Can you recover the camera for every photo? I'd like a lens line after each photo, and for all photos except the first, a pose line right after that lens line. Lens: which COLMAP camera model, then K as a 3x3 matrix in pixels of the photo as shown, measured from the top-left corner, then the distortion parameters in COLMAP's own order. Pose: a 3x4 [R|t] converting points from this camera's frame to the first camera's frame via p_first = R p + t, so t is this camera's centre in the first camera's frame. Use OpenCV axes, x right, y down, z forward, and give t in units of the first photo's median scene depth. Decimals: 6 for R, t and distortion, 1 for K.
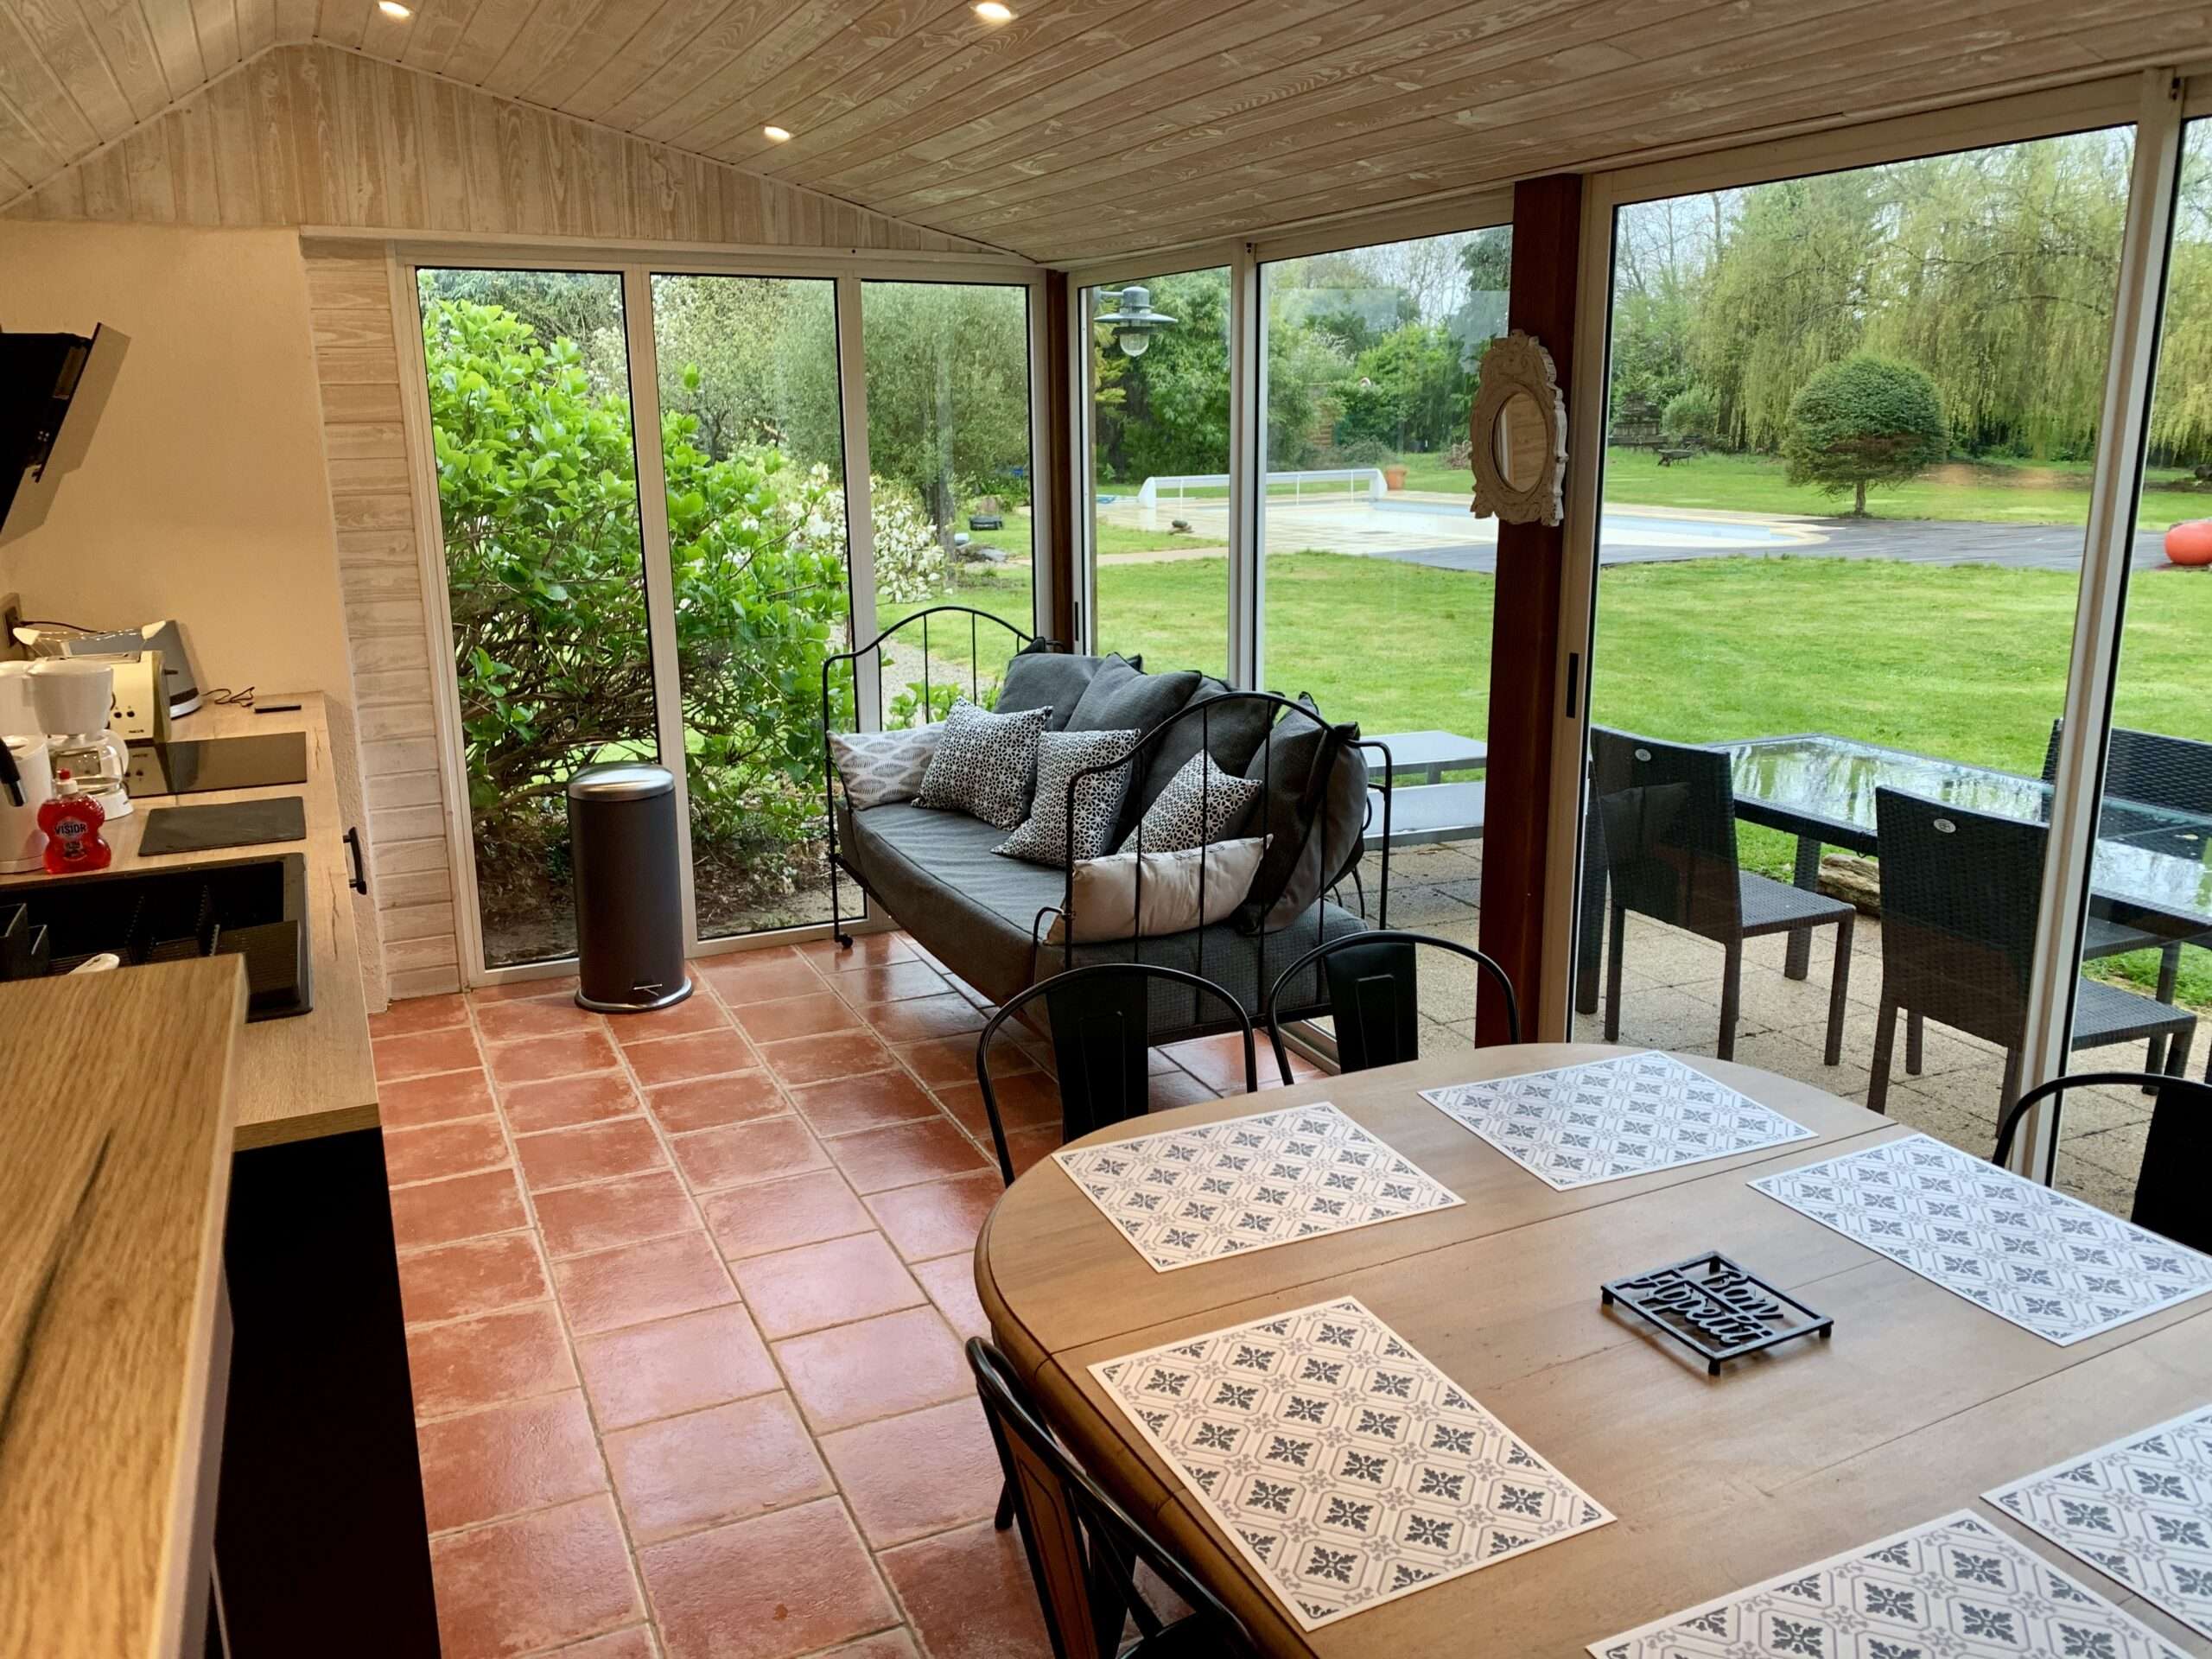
lens RADIAL K [[1667.7, 0, 1083.7], [0, 1667.7, 824.6], [0, 0, 1]] dist [0.059437, -0.063746]
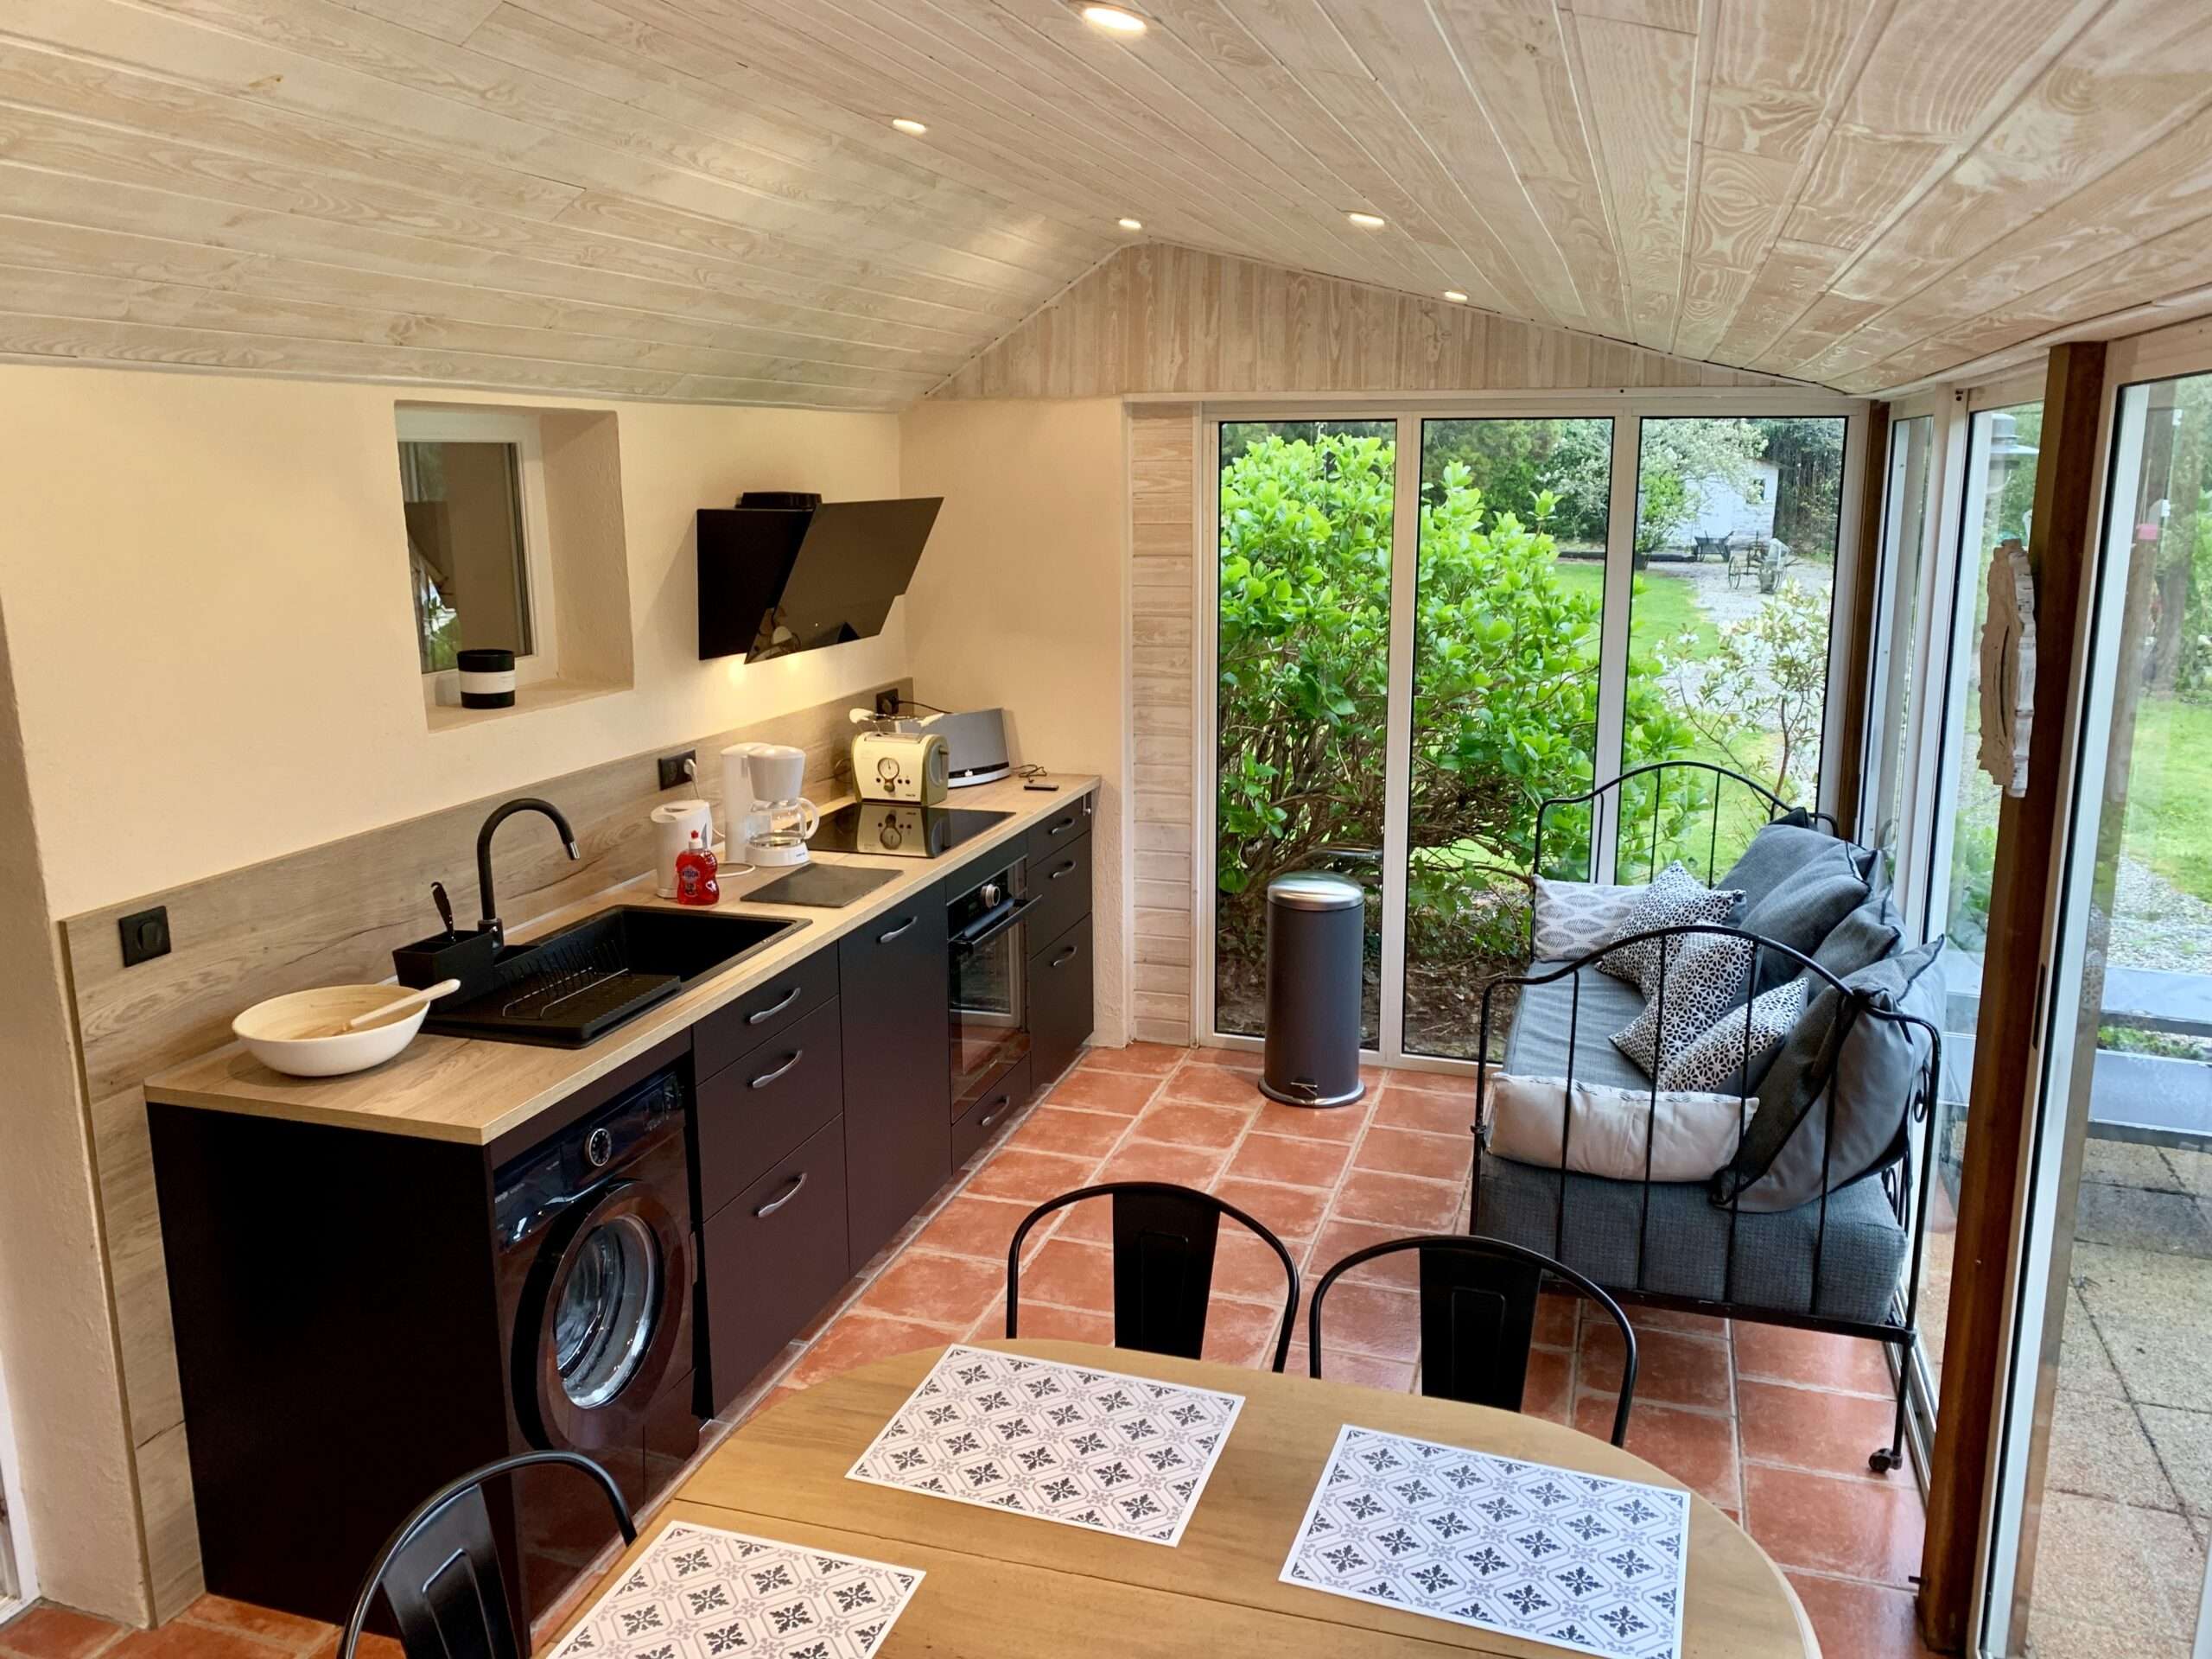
lens RADIAL K [[1661.2, 0, 1100.8], [0, 1661.2, 832.4], [0, 0, 1]] dist [0.183468, -0.505684]
pose [[0.736648, 0.151008, -0.659201, 0.362039], [-0.165768, 0.985334, 0.040474, -0.093449], [0.655645, 0.079460, 0.750877, 0.116806]]
